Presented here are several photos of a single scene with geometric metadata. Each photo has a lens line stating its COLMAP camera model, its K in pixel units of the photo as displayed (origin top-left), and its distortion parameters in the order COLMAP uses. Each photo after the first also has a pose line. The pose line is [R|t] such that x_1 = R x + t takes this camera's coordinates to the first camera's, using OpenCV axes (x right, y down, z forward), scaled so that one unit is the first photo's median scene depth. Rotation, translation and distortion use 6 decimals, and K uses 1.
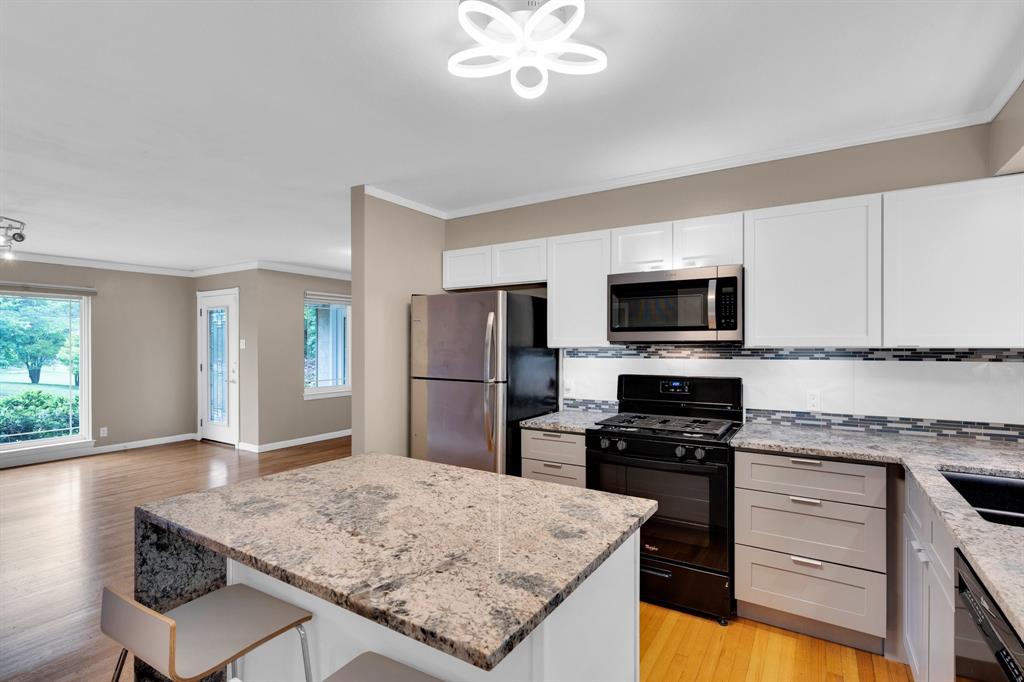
lens RADIAL K [[488.6, 0, 508.1], [0, 488.6, 345.9], [0, 0, 1]] dist [-0.000587, 0.000453]
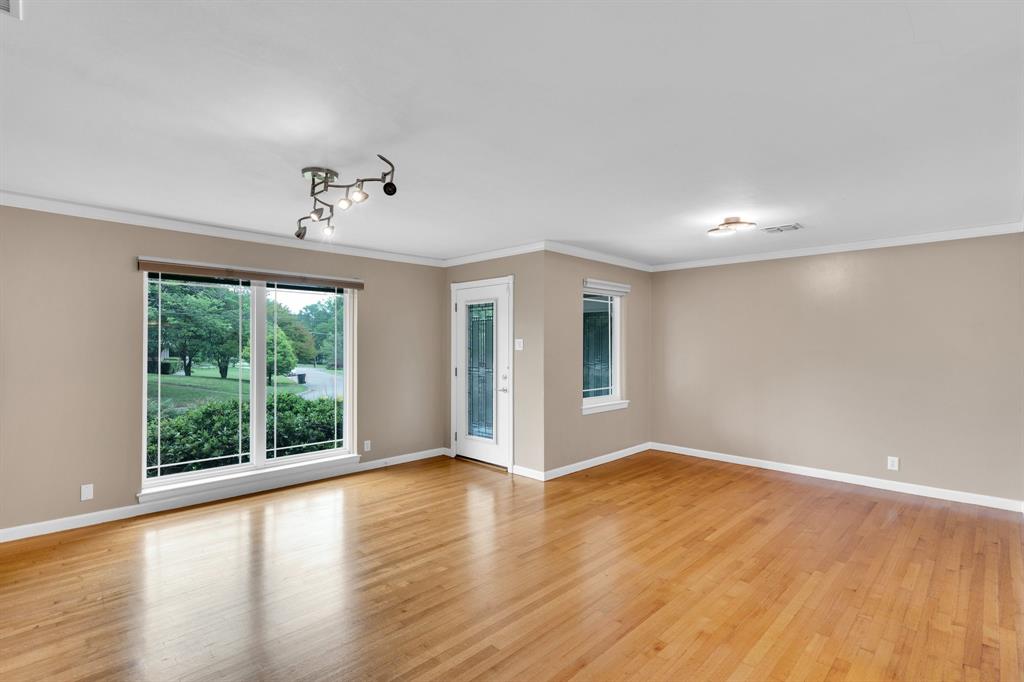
lens RADIAL K [[488.6, 0, 516.7], [0, 488.6, 339.3], [0, 0, 1]] dist [-0.000587, 0.000453]
pose [[0.976242, -0.000263, -0.216685, -0.336703], [-0.002818, 0.999899, -0.013907, -0.001026], [0.216666, 0.014187, 0.976143, 0.185193]]
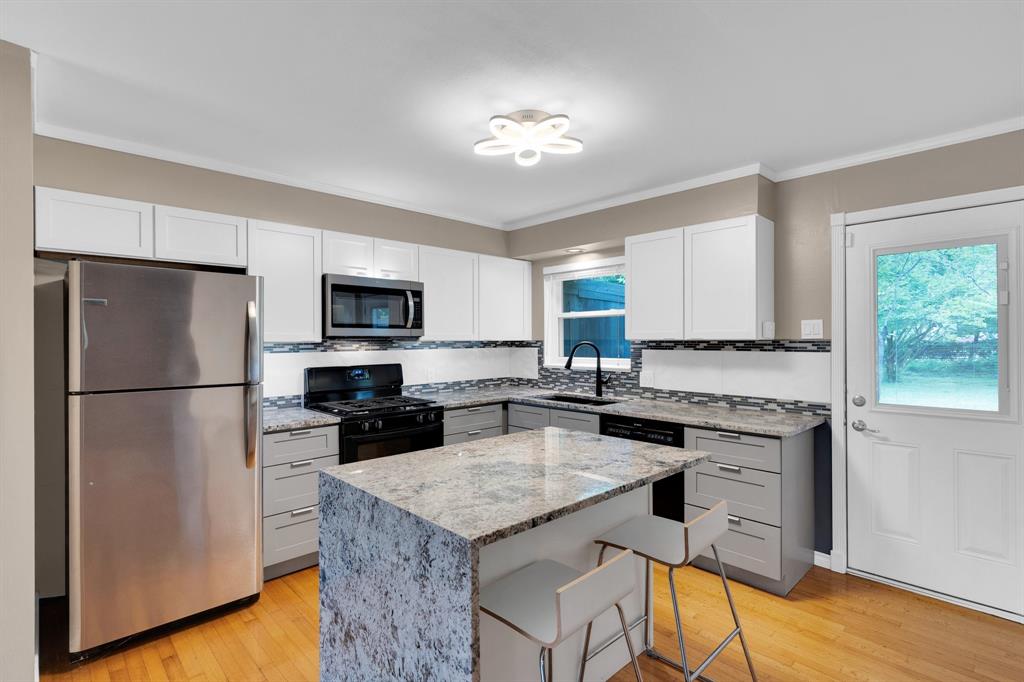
lens RADIAL K [[488.6, 0, 511.6], [0, 488.6, 340.8], [0, 0, 1]] dist [-0.000587, 0.000453]
pose [[0.235720, -0.003013, 0.971816, -1.067641], [0.005151, 0.999985, 0.001851, 0.001270], [-0.971807, 0.004570, 0.235732, 0.525134]]
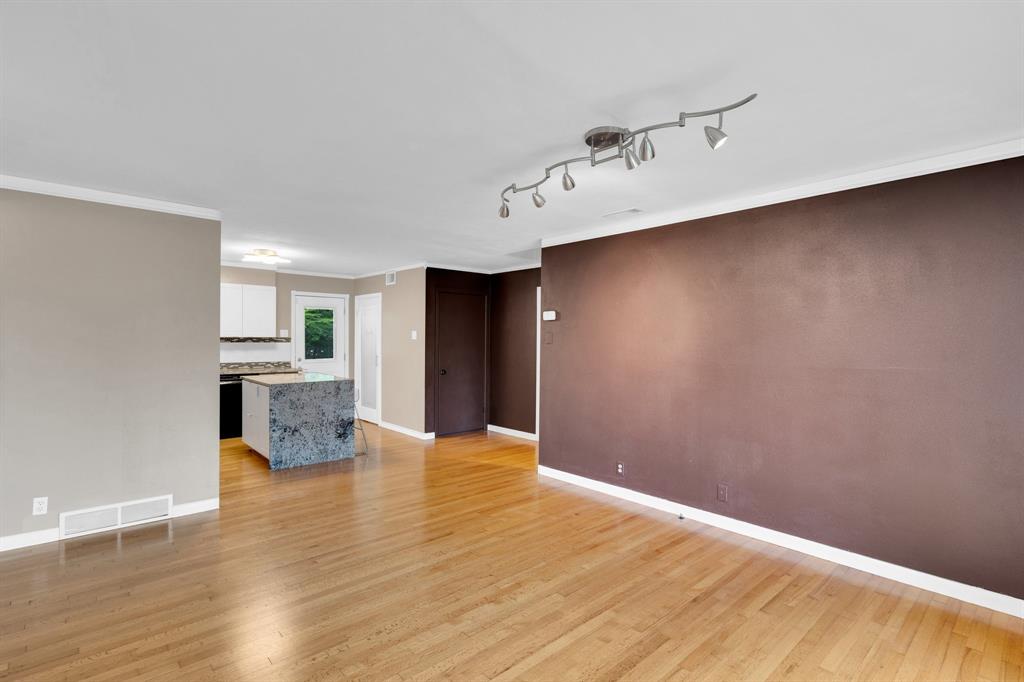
lens RADIAL K [[488.6, 0, 513.0], [0, 488.6, 339.2], [0, 0, 1]] dist [-0.000587, 0.000453]
pose [[-0.959484, -0.011097, 0.281544, -2.287307], [-0.007824, 0.999888, 0.012745, -0.047442], [-0.281654, 0.010026, -0.959464, 3.342513]]
